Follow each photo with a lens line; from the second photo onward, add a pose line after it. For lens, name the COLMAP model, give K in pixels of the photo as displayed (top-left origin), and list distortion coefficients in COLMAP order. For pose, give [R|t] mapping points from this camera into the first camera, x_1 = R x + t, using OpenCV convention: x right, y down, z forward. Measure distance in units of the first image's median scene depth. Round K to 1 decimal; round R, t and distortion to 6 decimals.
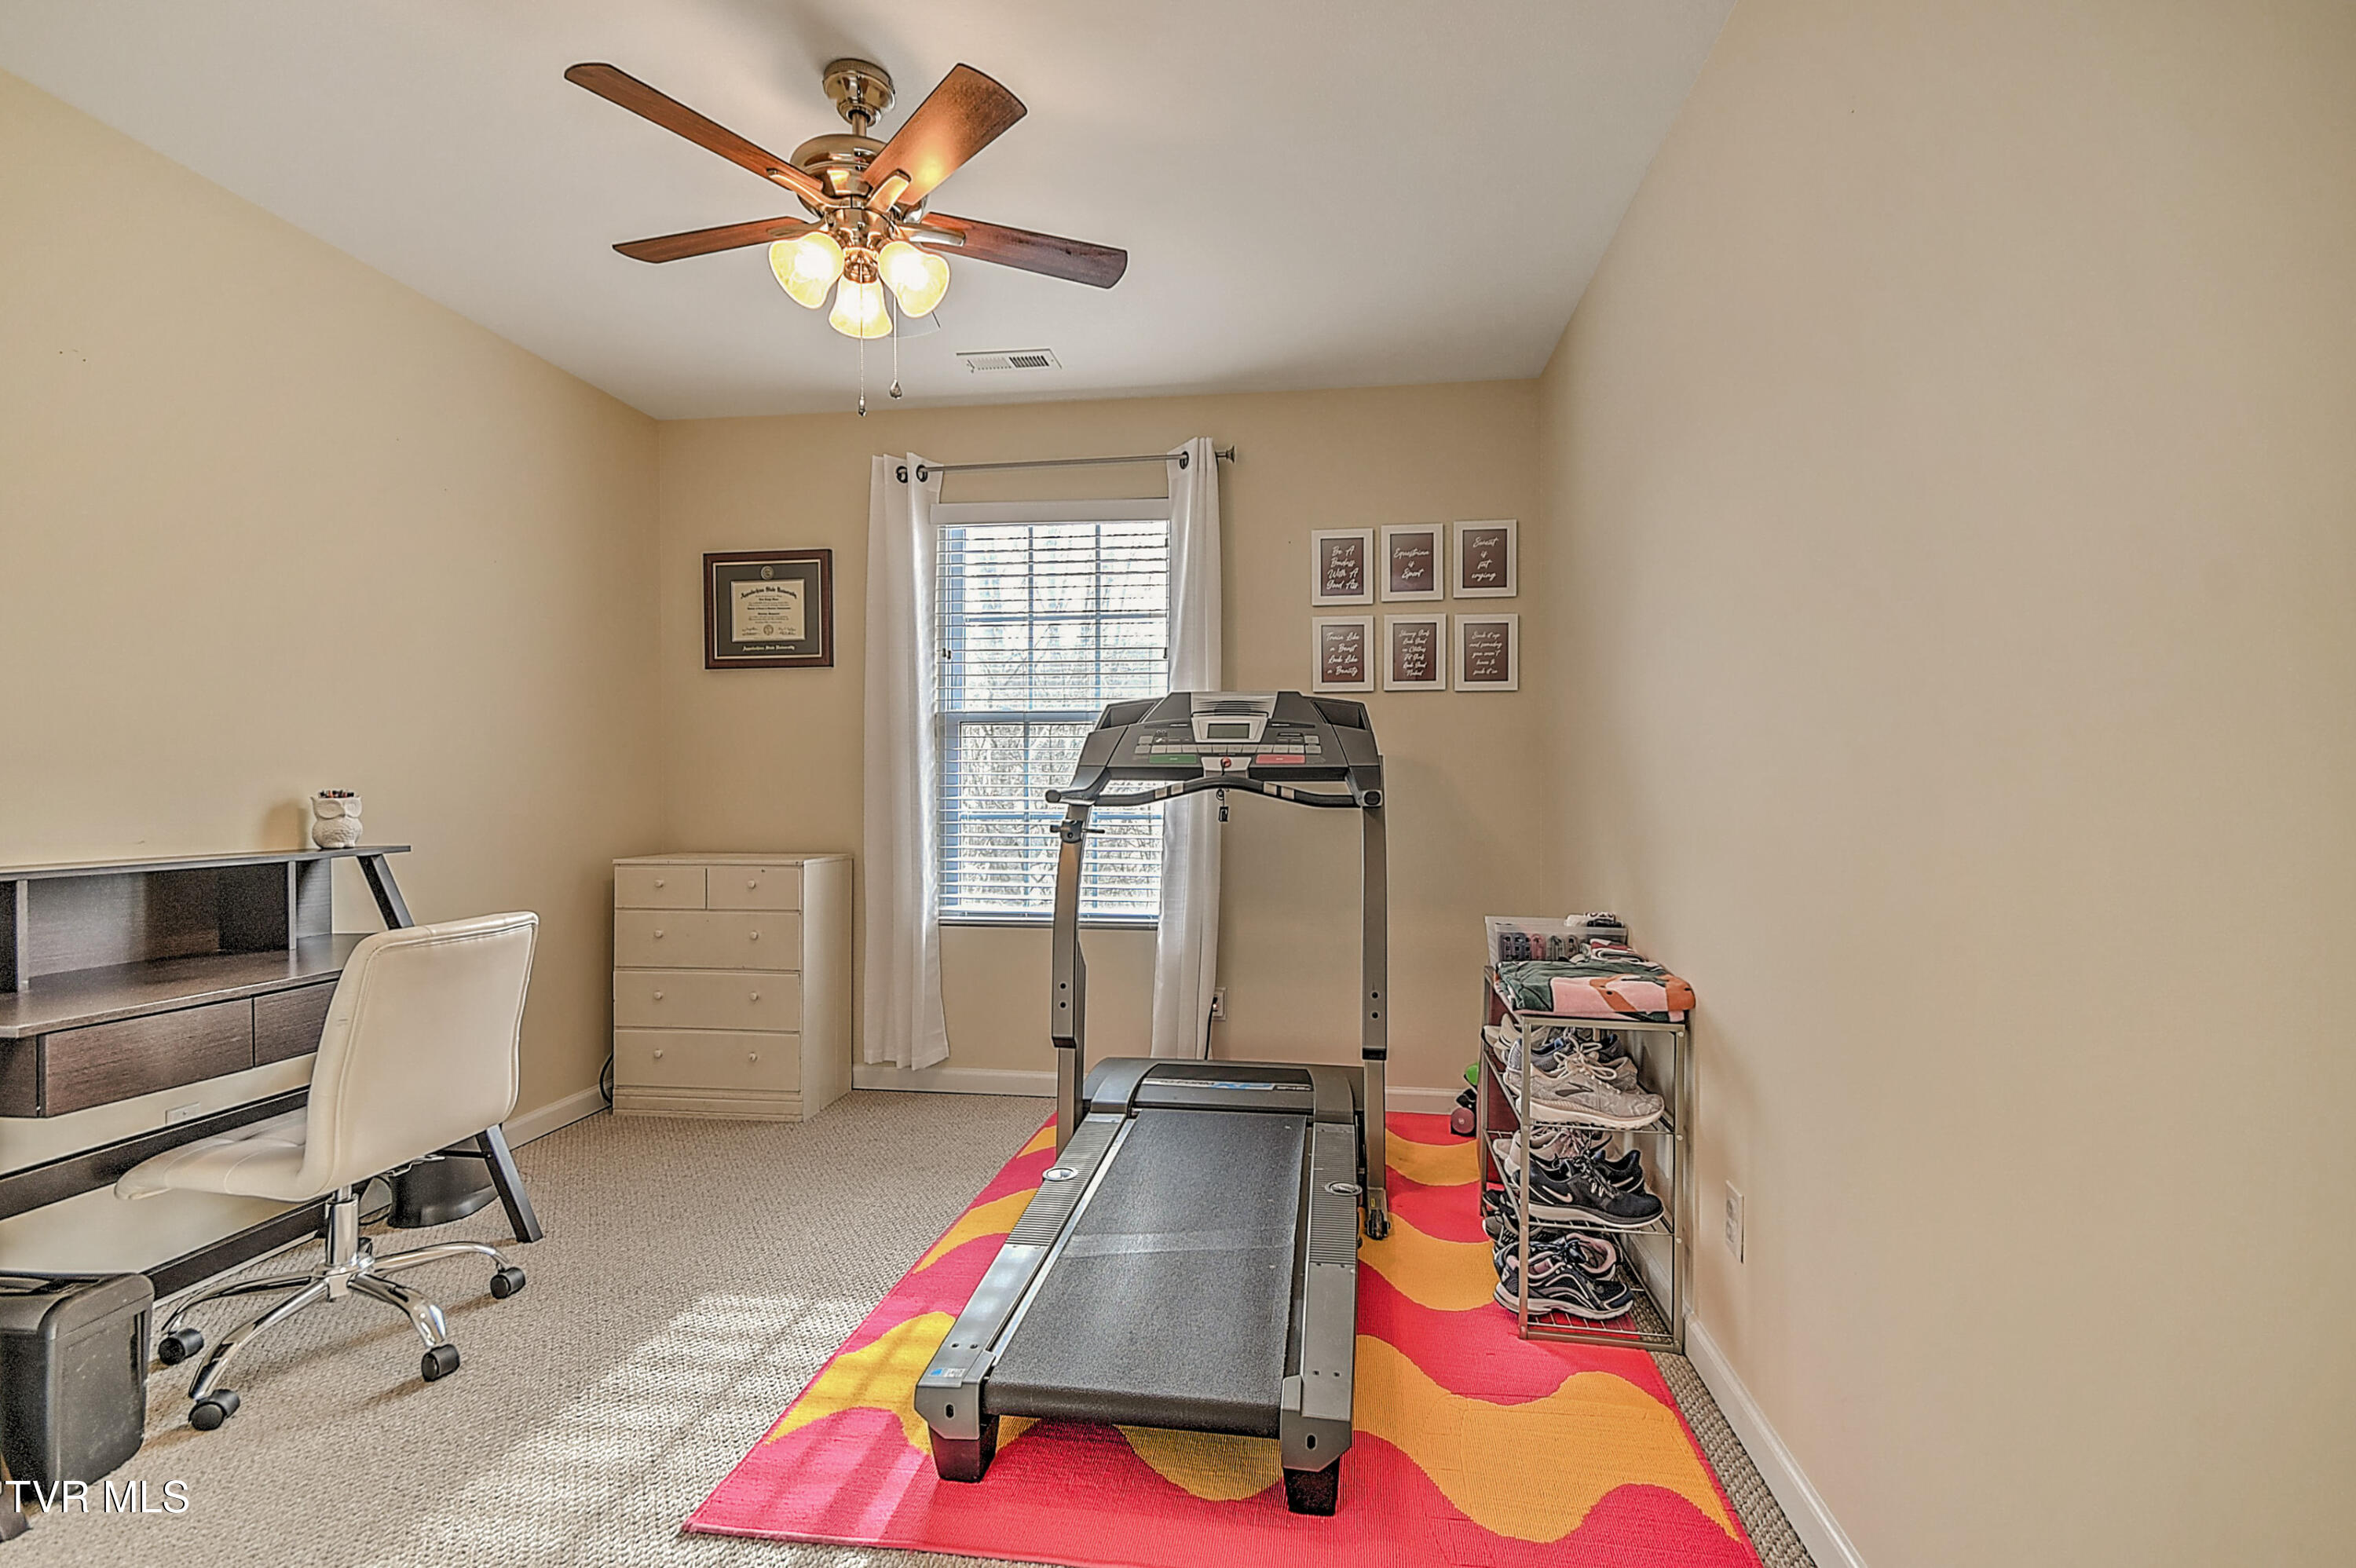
lens RADIAL K [[1074.1, 0, 1201.1], [0, 1074.1, 801.5], [0, 0, 1]] dist [0.000712, -0.001470]
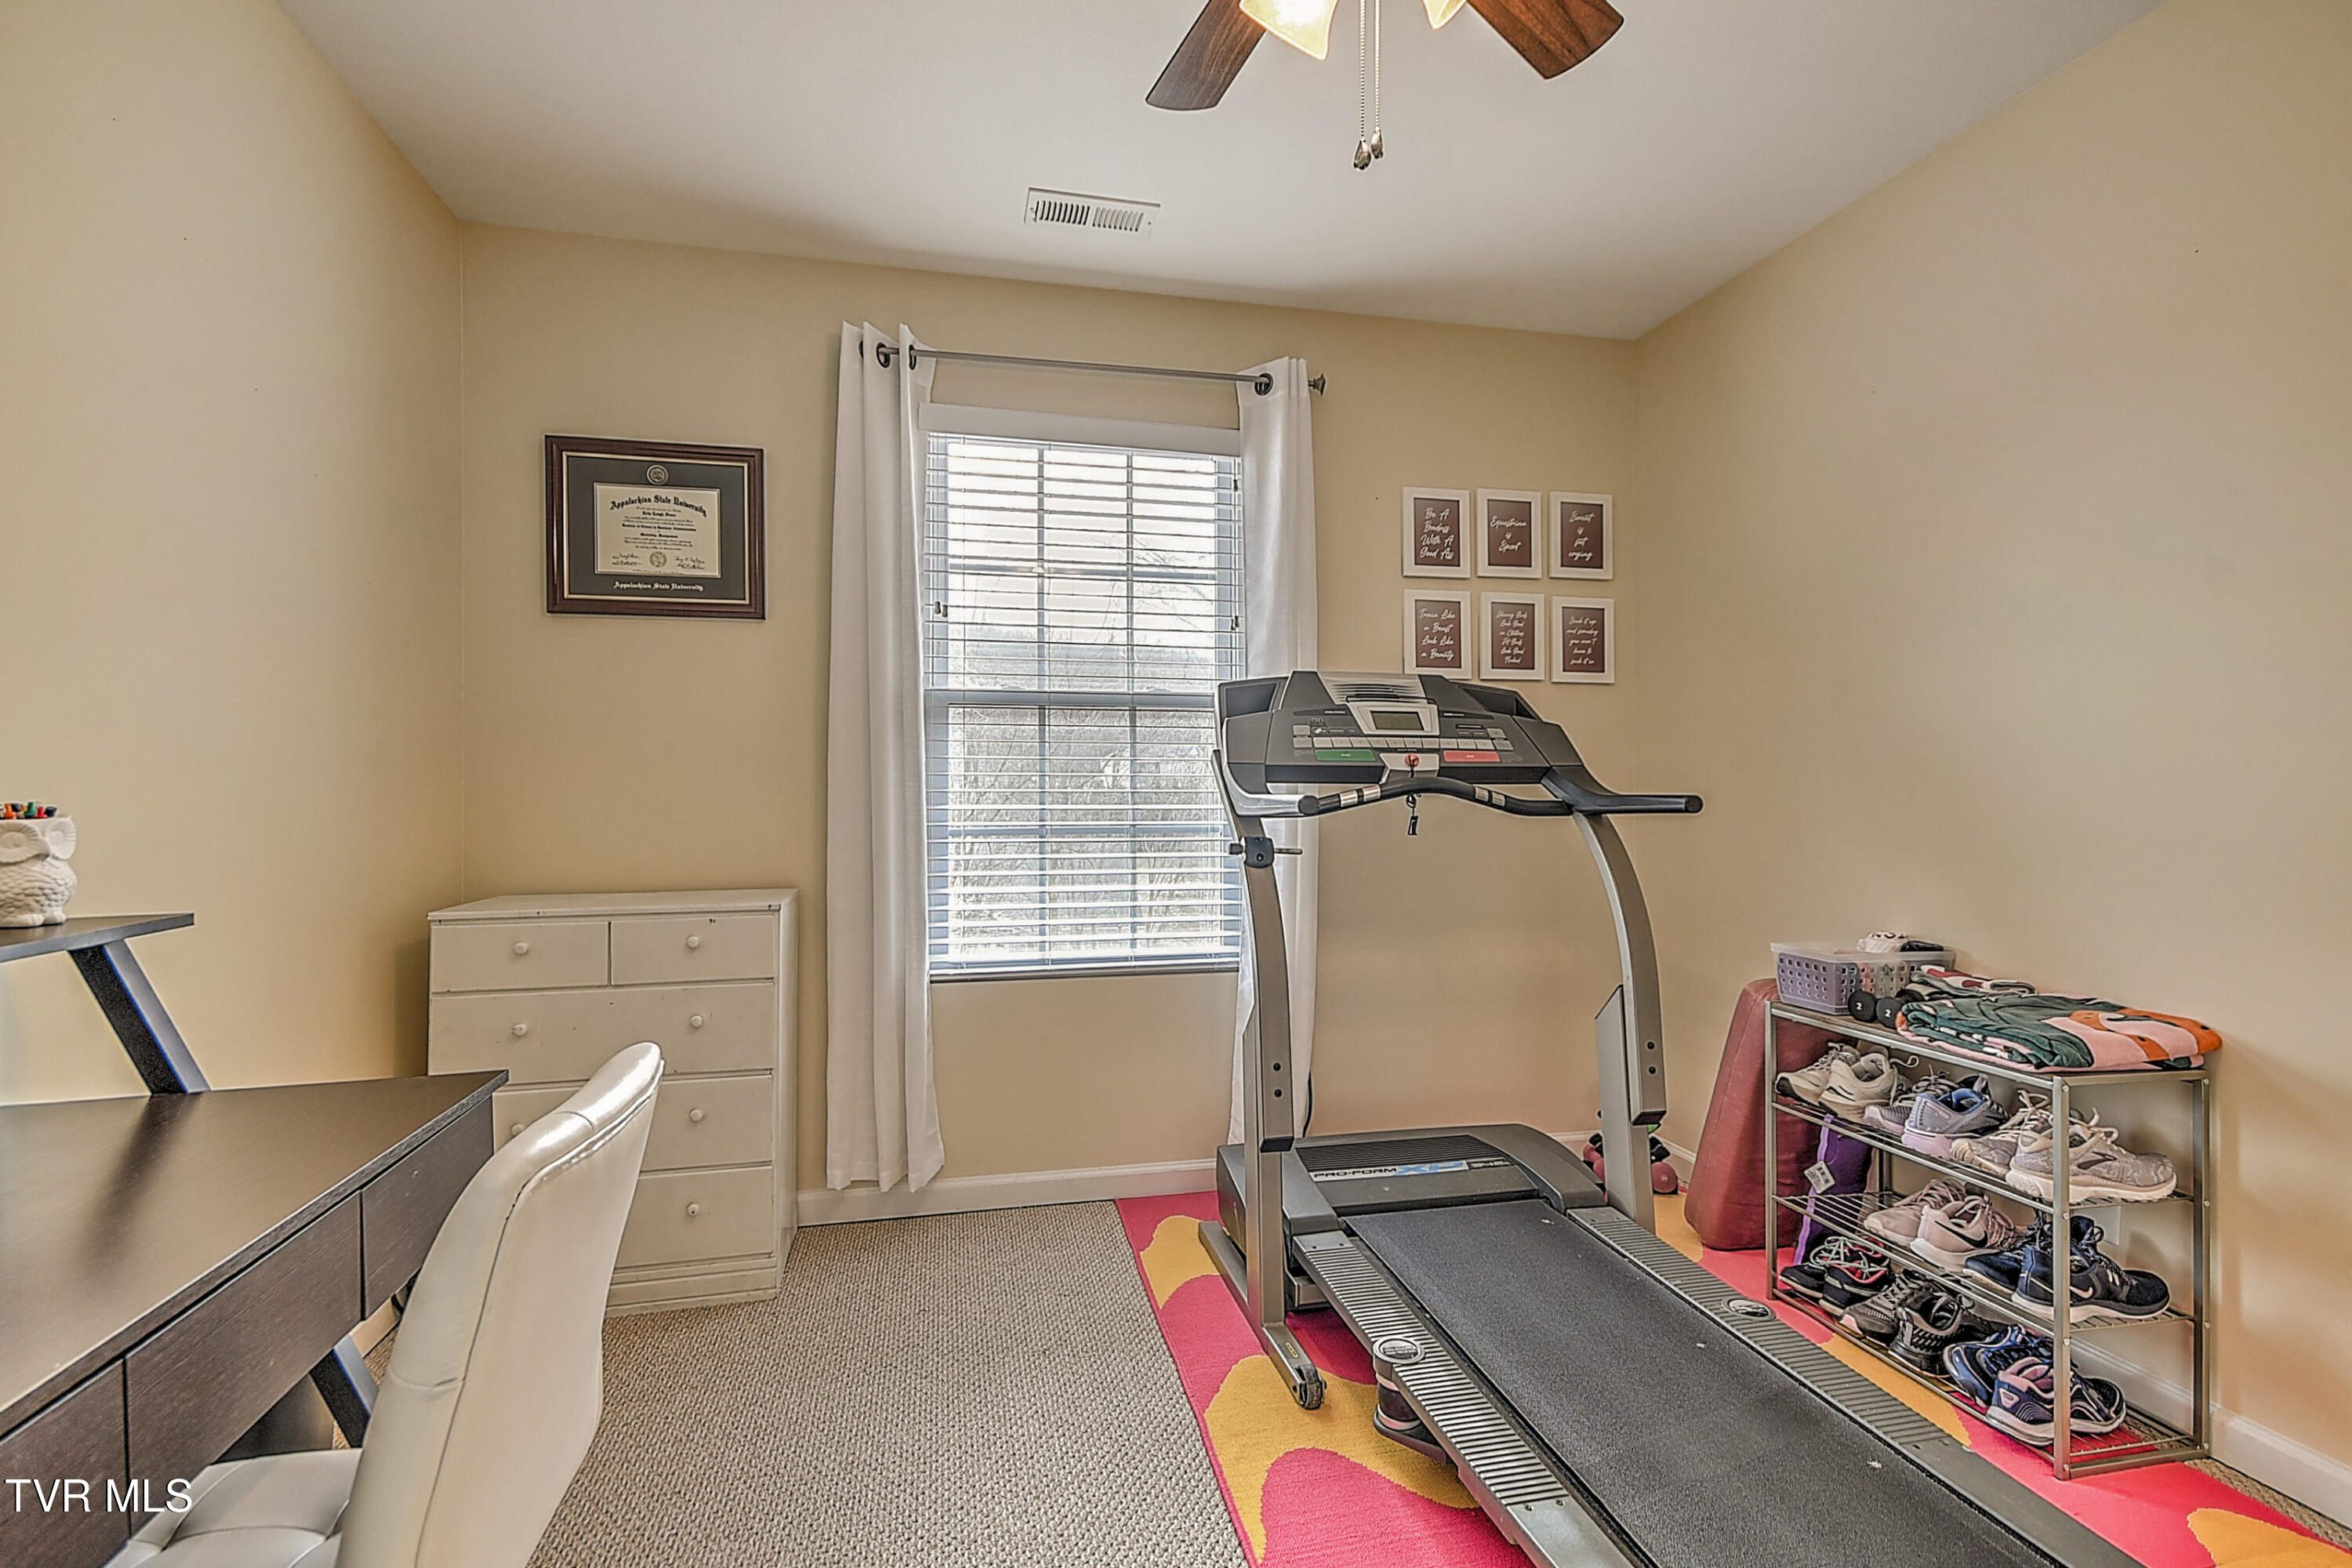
lens RADIAL K [[1072.4, 0, 1206.2], [0, 1072.4, 786.9], [0, 0, 1]] dist [0.000712, -0.001470]
pose [[0.937961, -0.000579, 0.346740, -0.335998], [0.006009, 0.999876, -0.014584, -0.005269], [-0.346689, 0.015763, 0.937848, 0.269529]]
